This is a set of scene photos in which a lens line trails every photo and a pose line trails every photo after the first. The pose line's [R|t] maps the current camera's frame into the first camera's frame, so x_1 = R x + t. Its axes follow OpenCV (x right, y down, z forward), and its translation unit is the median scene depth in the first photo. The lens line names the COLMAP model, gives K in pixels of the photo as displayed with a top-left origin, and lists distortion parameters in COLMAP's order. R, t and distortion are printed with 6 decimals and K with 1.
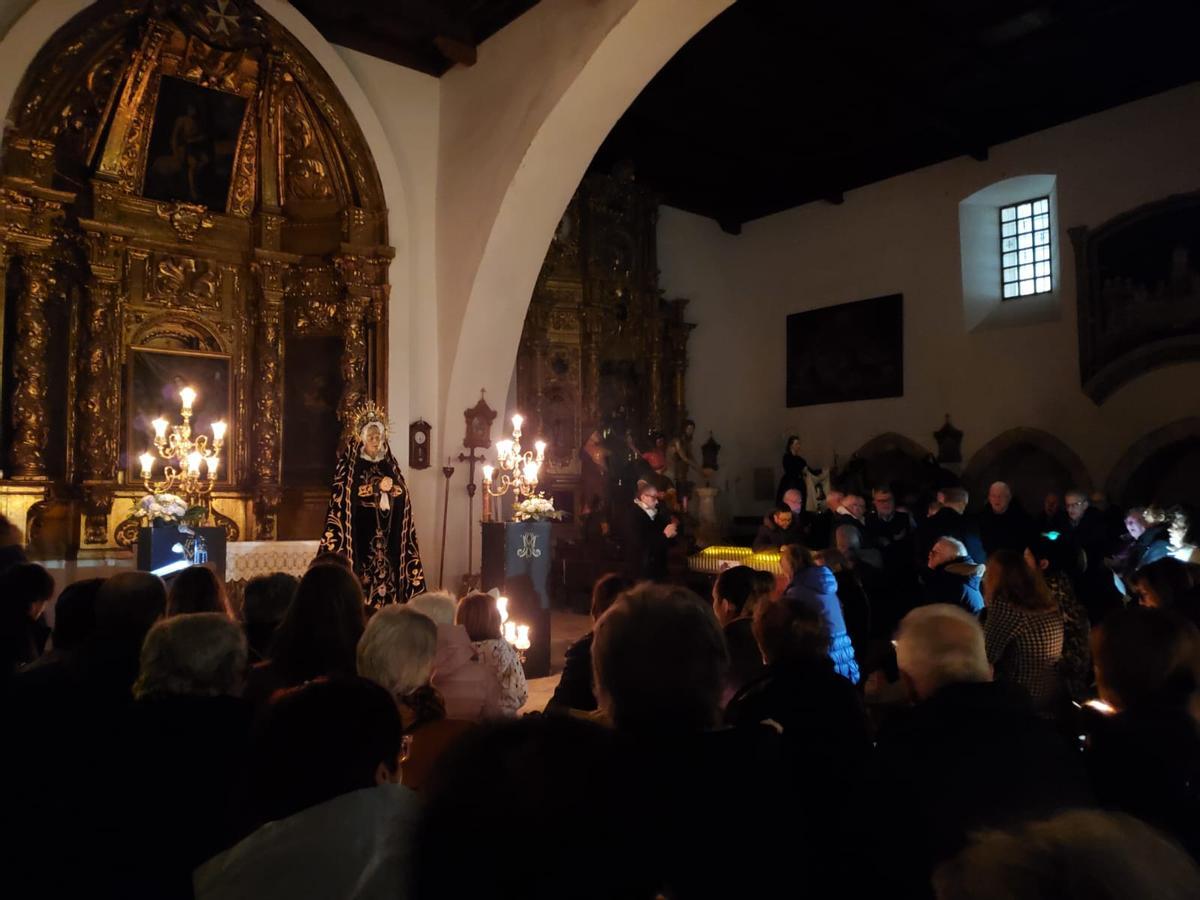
lens RADIAL K [[928.3, 0, 593.6], [0, 928.3, 451.3], [0, 0, 1]] dist [0.033954, -0.035972]
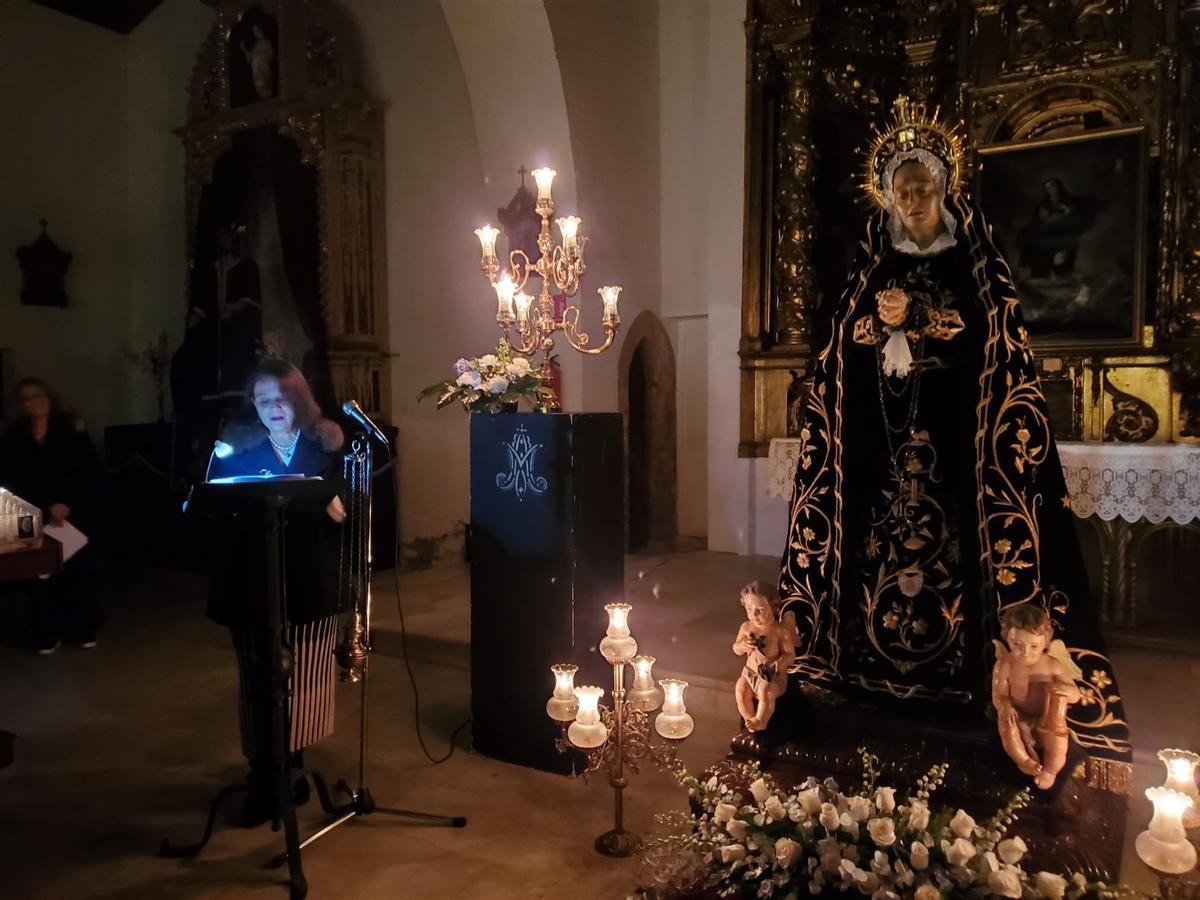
lens RADIAL K [[928.3, 0, 594.9], [0, 928.3, 442.0], [0, 0, 1]] dist [0.033954, -0.035972]
pose [[0.345182, 0.044046, -0.937502, 0.059701], [0.064743, 0.995401, 0.070604, 0.034916], [0.936300, -0.085068, 0.340743, 0.476478]]
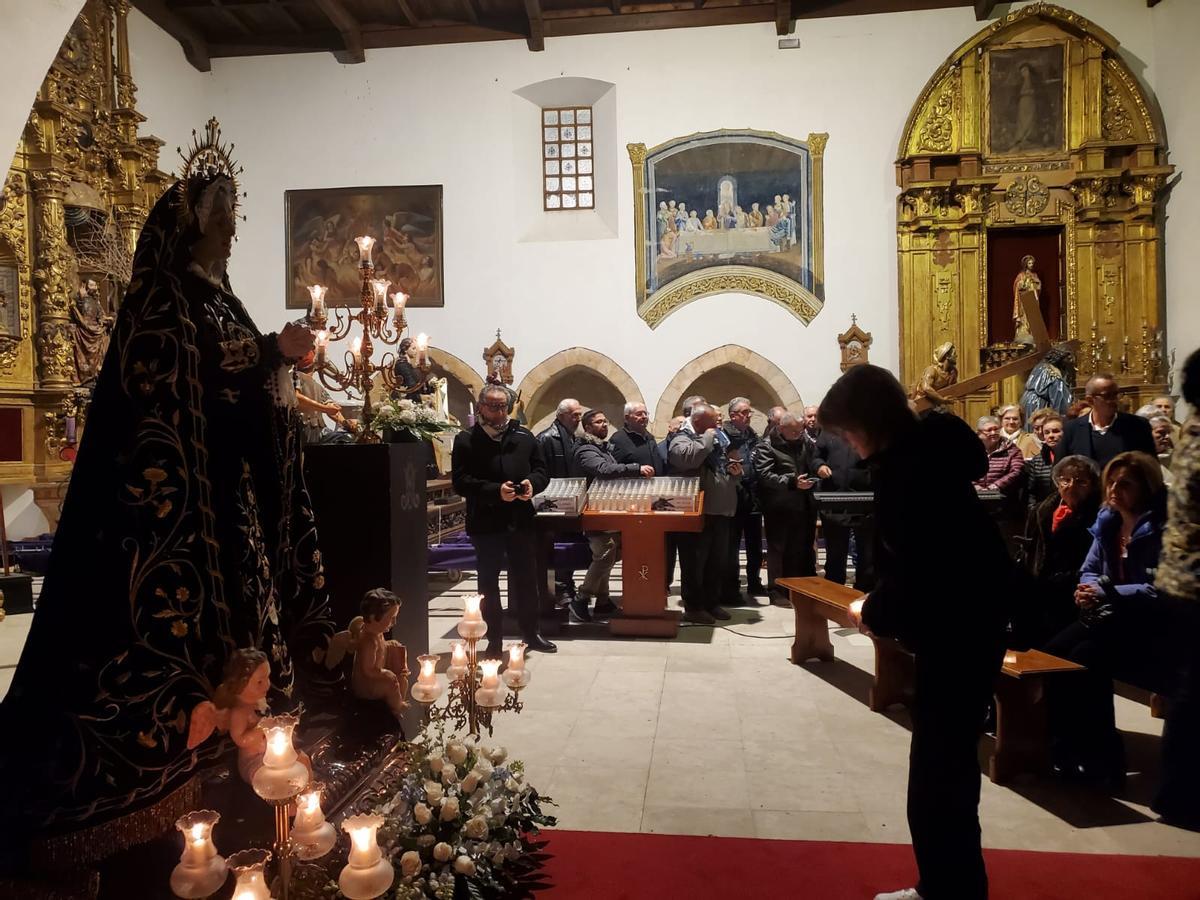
lens RADIAL K [[928.3, 0, 579.6], [0, 928.3, 451.2], [0, 0, 1]] dist [0.033954, -0.035972]
pose [[0.722026, -0.019067, 0.691603, -0.259831], [-0.028031, 0.997993, 0.056778, 0.035347], [-0.691298, -0.060382, 0.720043, 0.399621]]
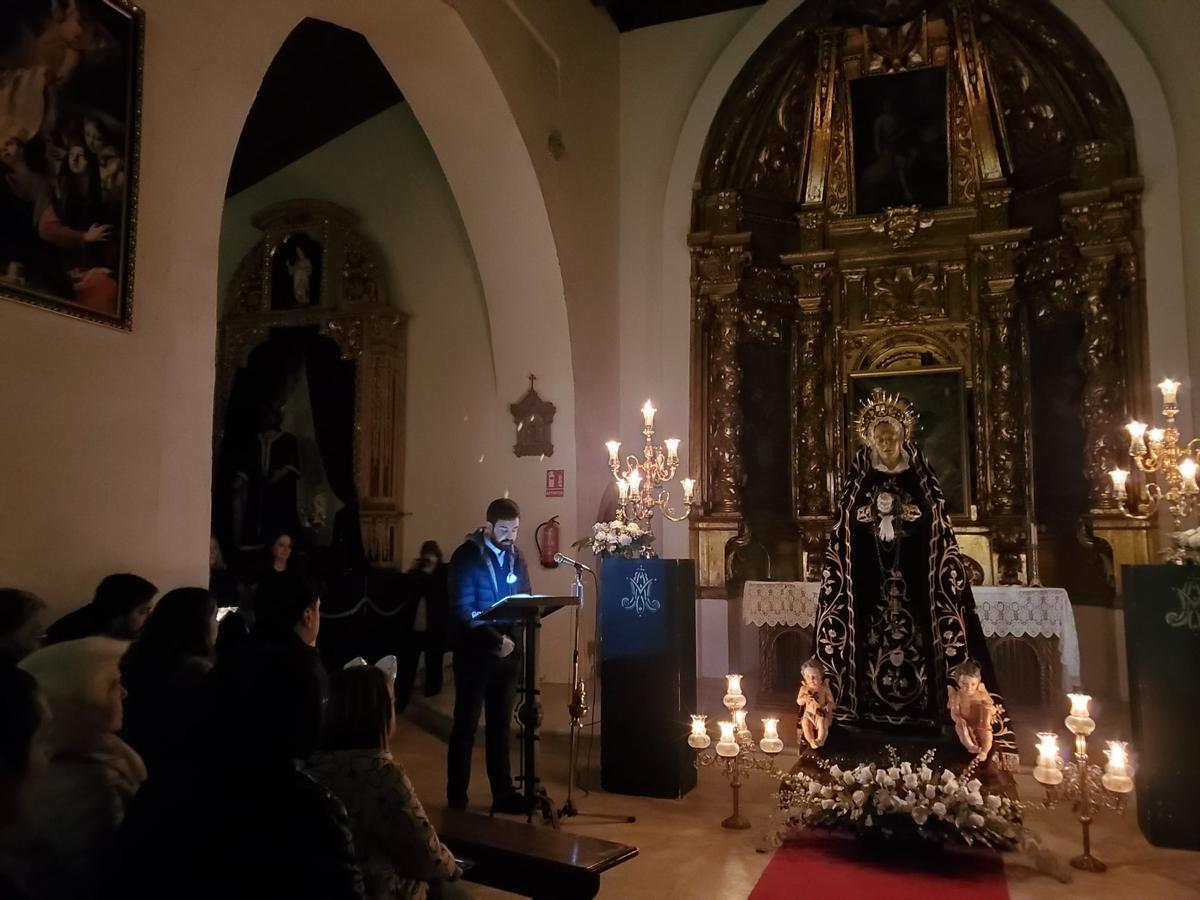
lens RADIAL K [[928.3, 0, 595.2], [0, 928.3, 455.3], [0, 0, 1]] dist [0.033954, -0.035972]
pose [[0.512474, -0.086046, -0.854381, 0.168902], [0.047909, 0.996282, -0.071600, 0.024707], [0.857365, -0.004239, 0.514691, 0.287484]]
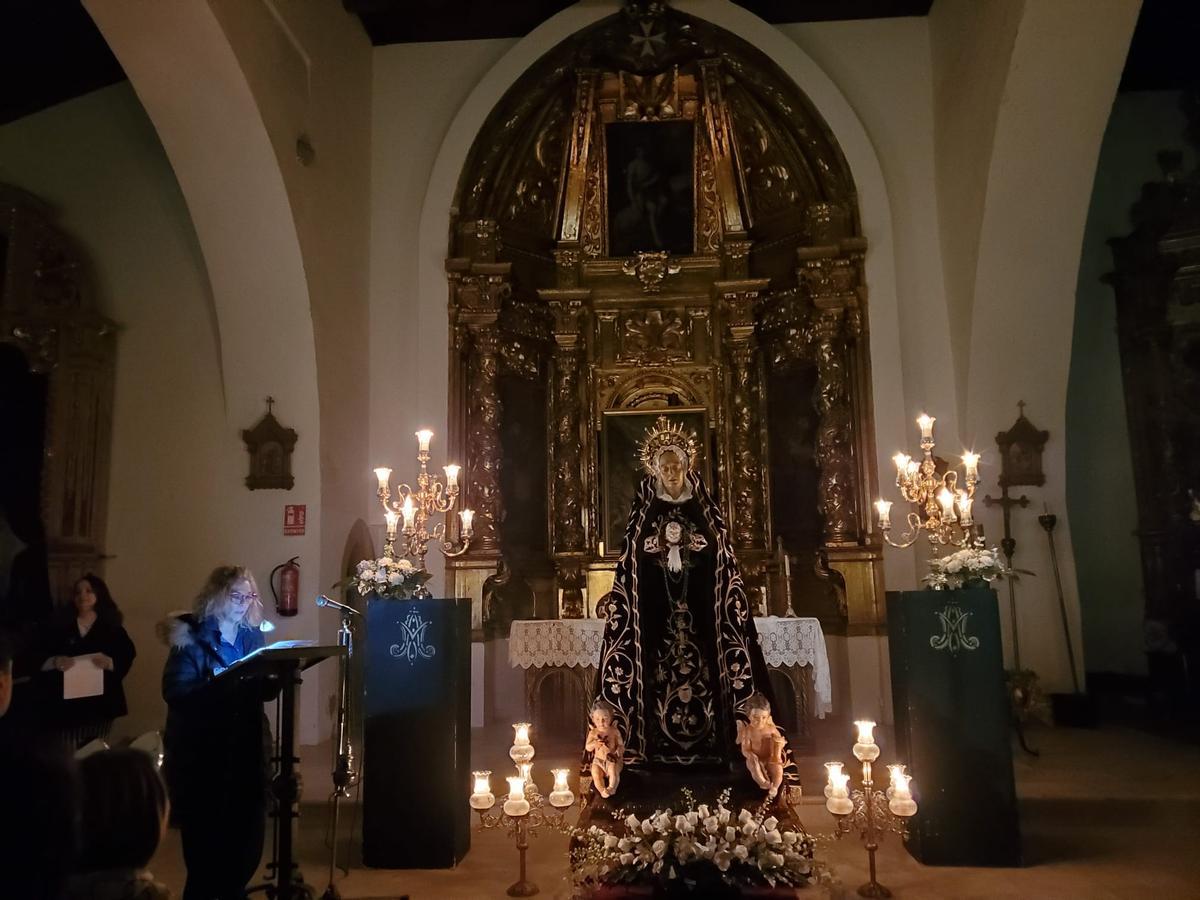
lens RADIAL K [[928.3, 0, 592.4], [0, 928.3, 455.6], [0, 0, 1]] dist [0.033954, -0.035972]
pose [[0.735133, -0.114040, -0.668263, 0.121304], [0.060553, 0.992855, -0.102819, 0.028661], [0.675213, 0.035120, 0.736786, 0.291684]]
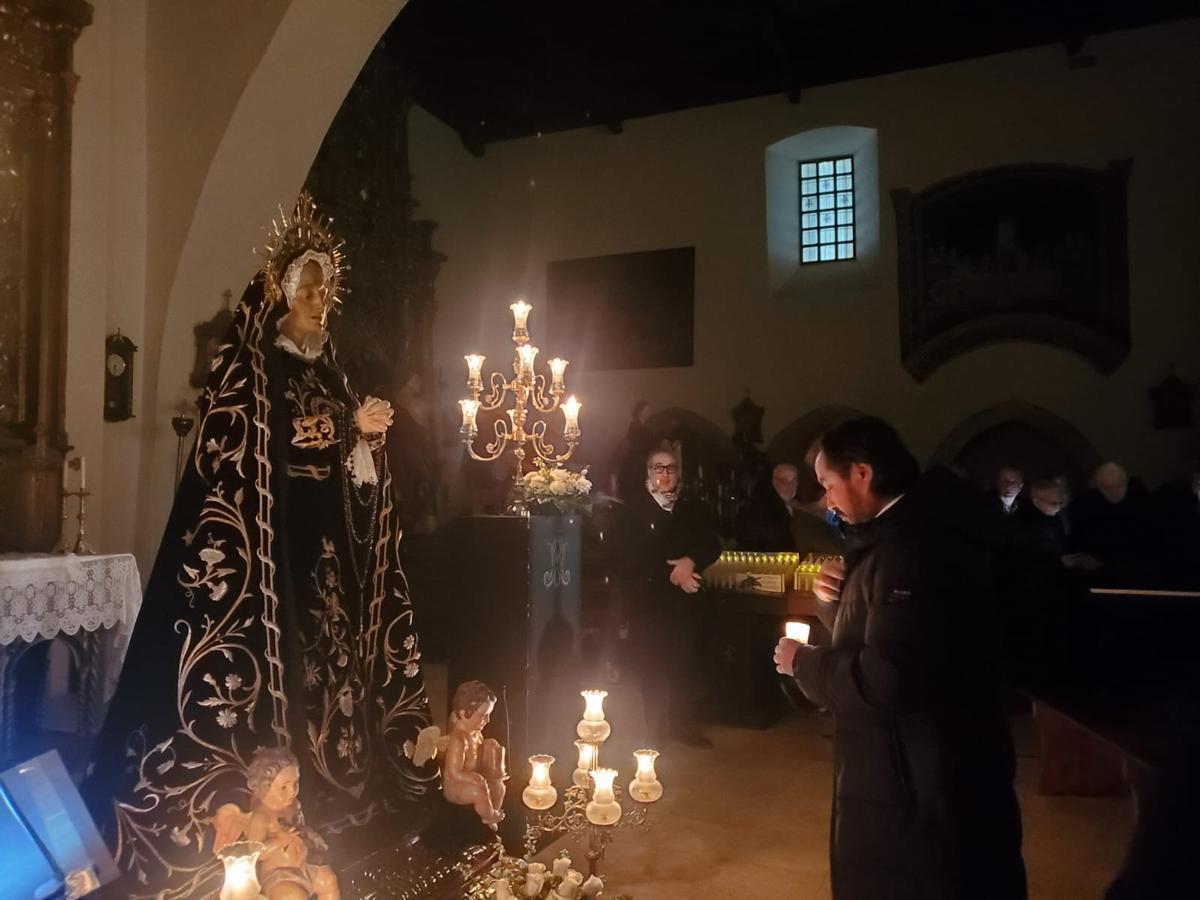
lens RADIAL K [[928.3, 0, 586.8], [0, 928.3, 448.7], [0, 0, 1]] dist [0.033954, -0.035972]
pose [[0.894134, 0.026465, 0.447018, -0.198554], [-0.030256, 0.999541, 0.001344, 0.028681], [-0.446777, -0.014726, 0.894524, 0.397503]]
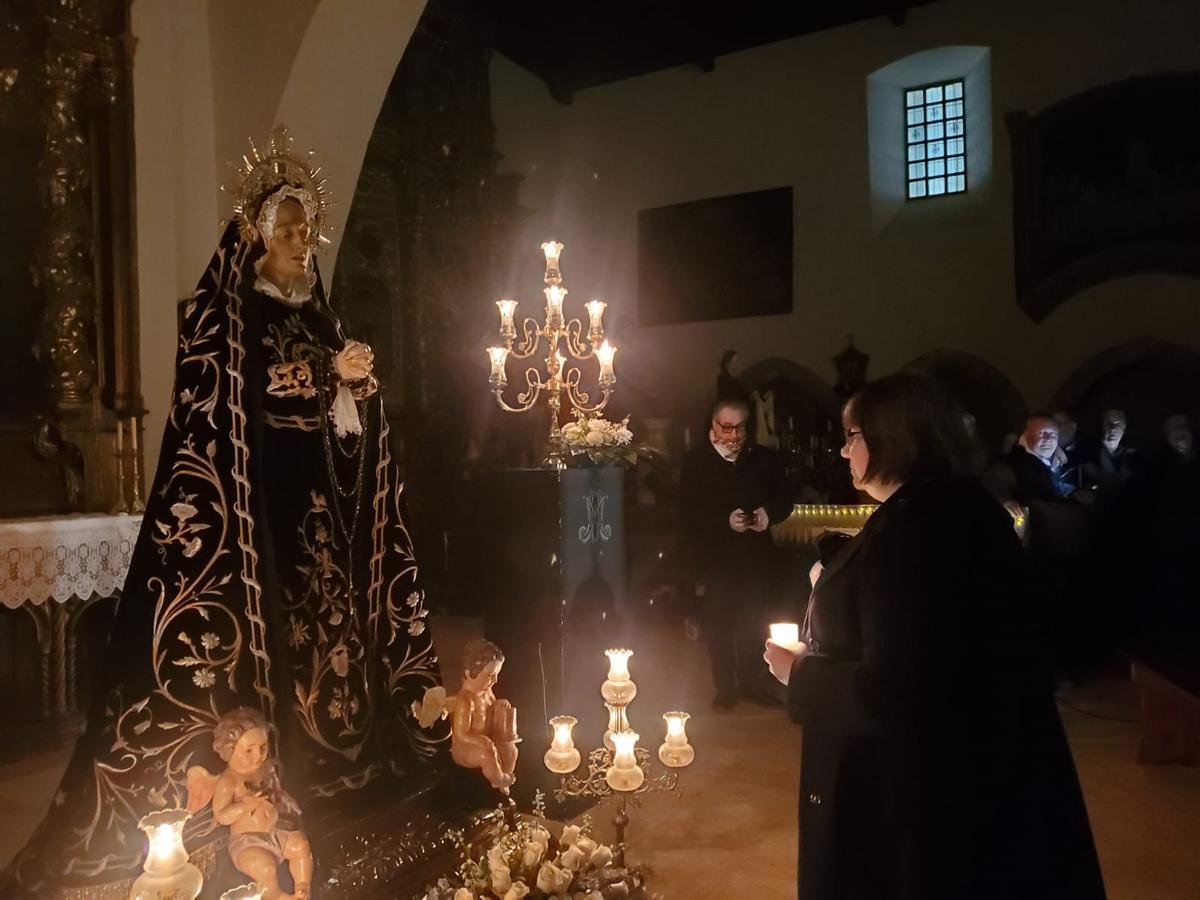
lens RADIAL K [[928.3, 0, 600.7], [0, 928.3, 460.6], [0, 0, 1]] dist [0.033954, -0.035972]
pose [[0.938156, -0.015800, 0.345852, -0.163440], [-0.005470, 0.998157, 0.060437, 0.032284], [-0.346169, -0.058591, 0.936341, 0.404089]]
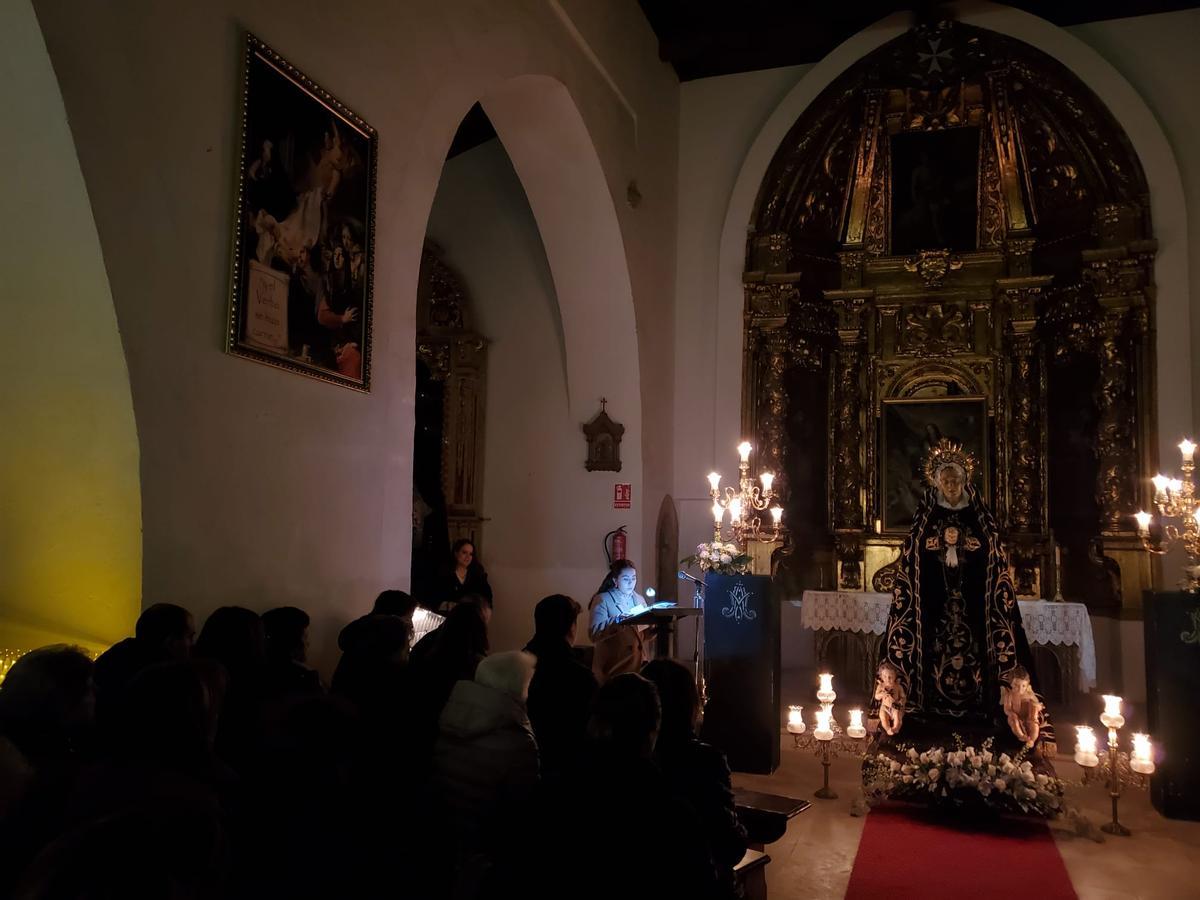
lens RADIAL K [[928.3, 0, 588.3], [0, 928.3, 457.1], [0, 0, 1]] dist [0.033954, -0.035972]
pose [[0.522492, -0.061909, -0.850394, 0.211517], [0.025886, 0.998053, -0.056754, 0.001897], [0.852251, 0.007640, 0.523077, 0.171126]]
